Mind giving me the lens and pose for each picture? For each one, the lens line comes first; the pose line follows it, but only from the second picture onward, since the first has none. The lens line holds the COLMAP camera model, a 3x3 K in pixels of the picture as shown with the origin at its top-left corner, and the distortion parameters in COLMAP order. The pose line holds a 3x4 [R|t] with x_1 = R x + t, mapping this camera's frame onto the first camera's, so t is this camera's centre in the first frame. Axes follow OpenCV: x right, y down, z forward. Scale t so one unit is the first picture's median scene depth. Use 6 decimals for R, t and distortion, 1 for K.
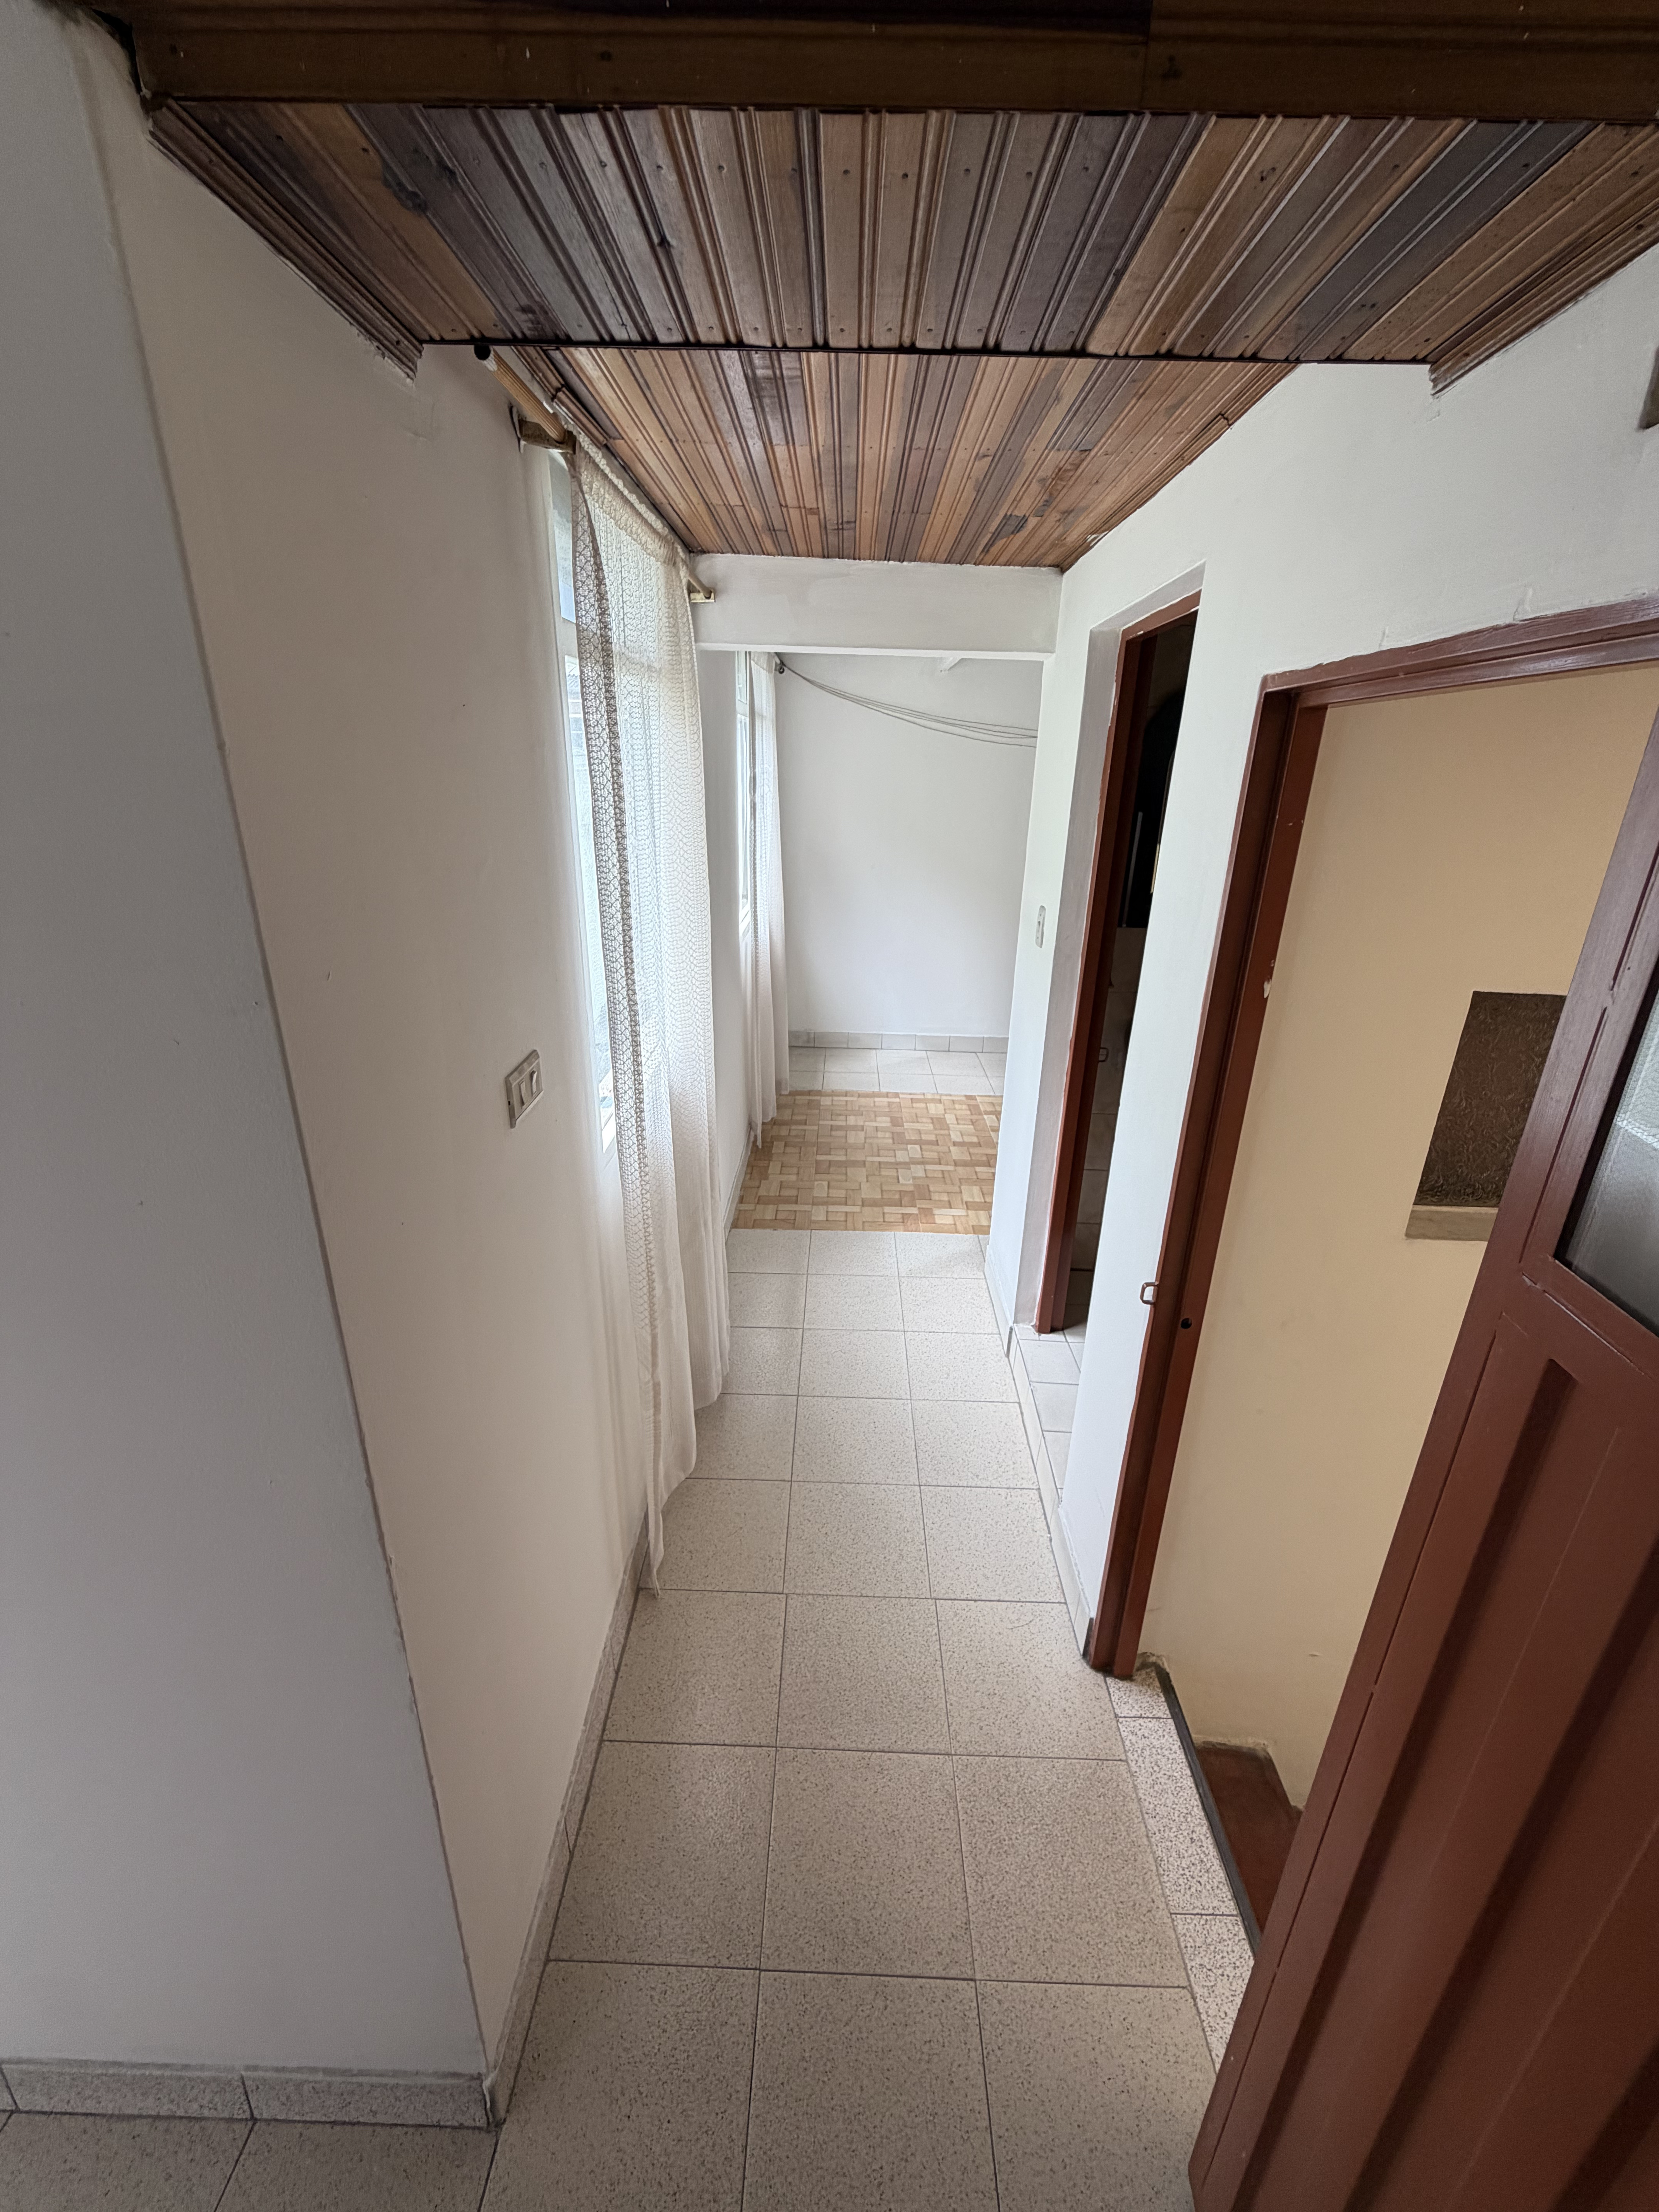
lens RADIAL K [[883.3, 0, 834.5], [0, 883.3, 1104.4], [0, 0, 1]] dist [0.001373, -0.001164]
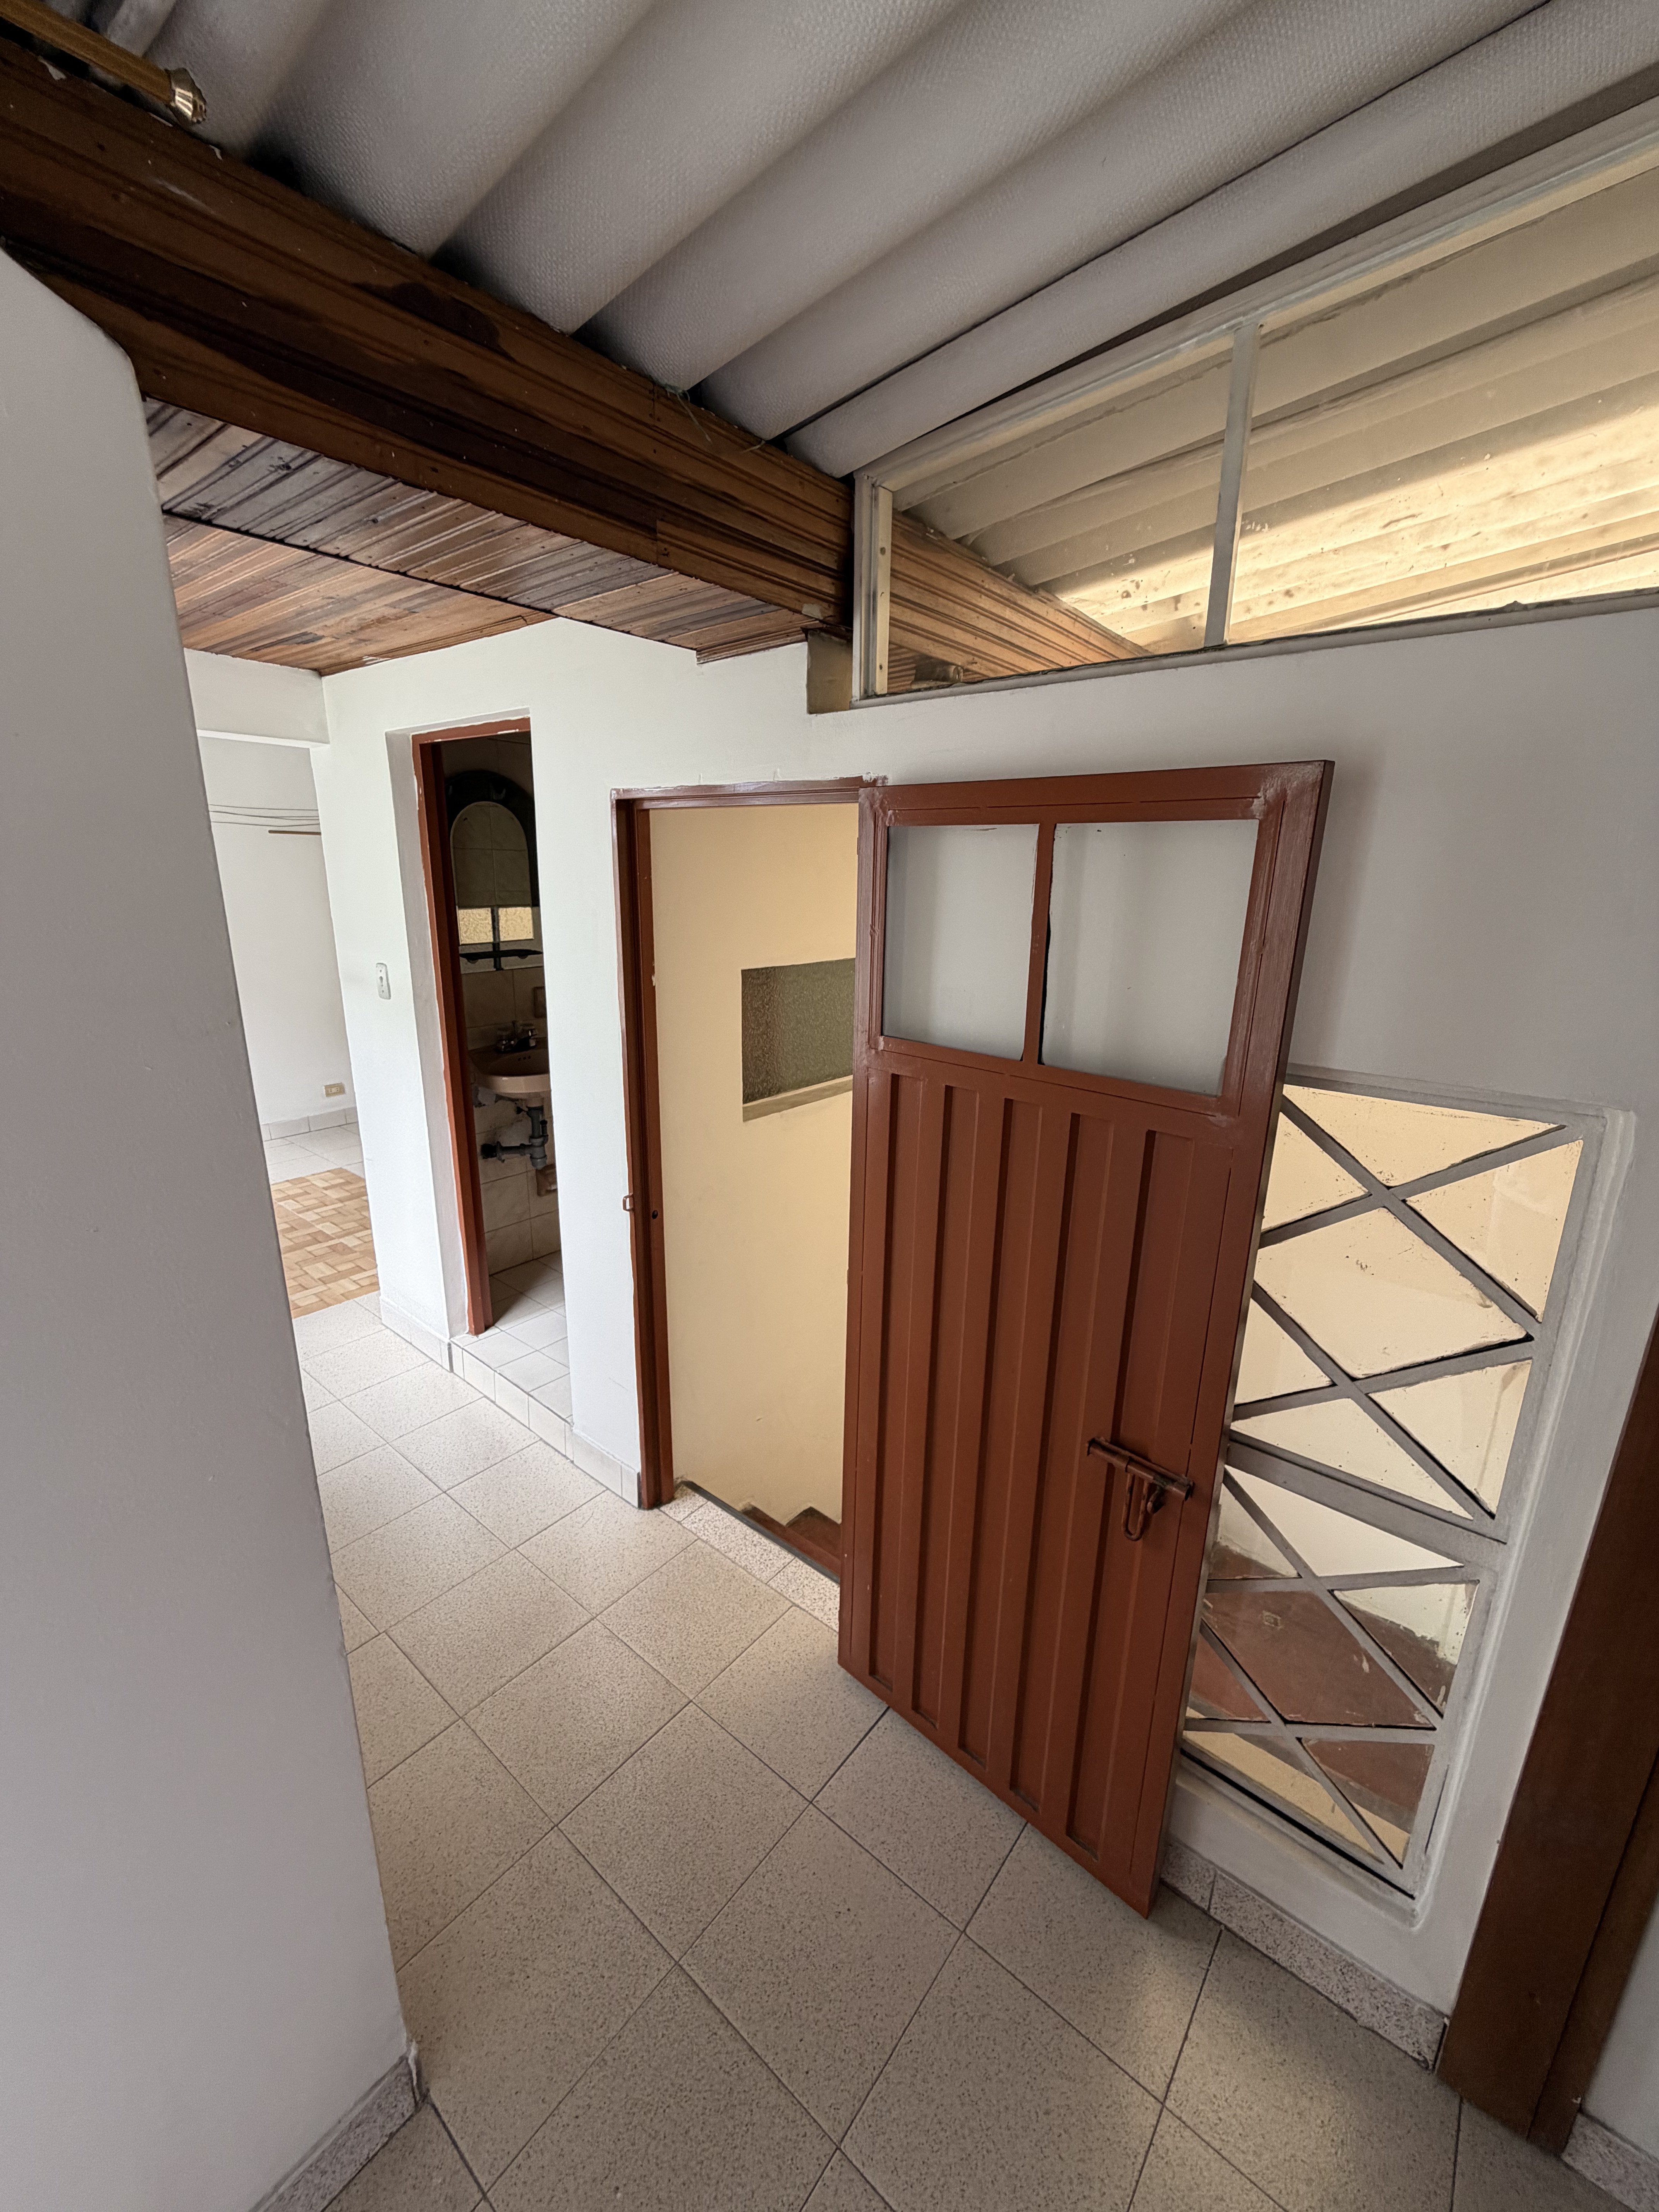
lens RADIAL K [[883.3, 0, 836.1], [0, 883.3, 1102.9], [0, 0, 1]] dist [0.001373, -0.001164]
pose [[0.610650, -0.215872, 0.761909, -0.518721], [0.274996, 0.960059, 0.051612, 0.080860], [-0.742619, 0.178005, 0.645624, -0.211005]]
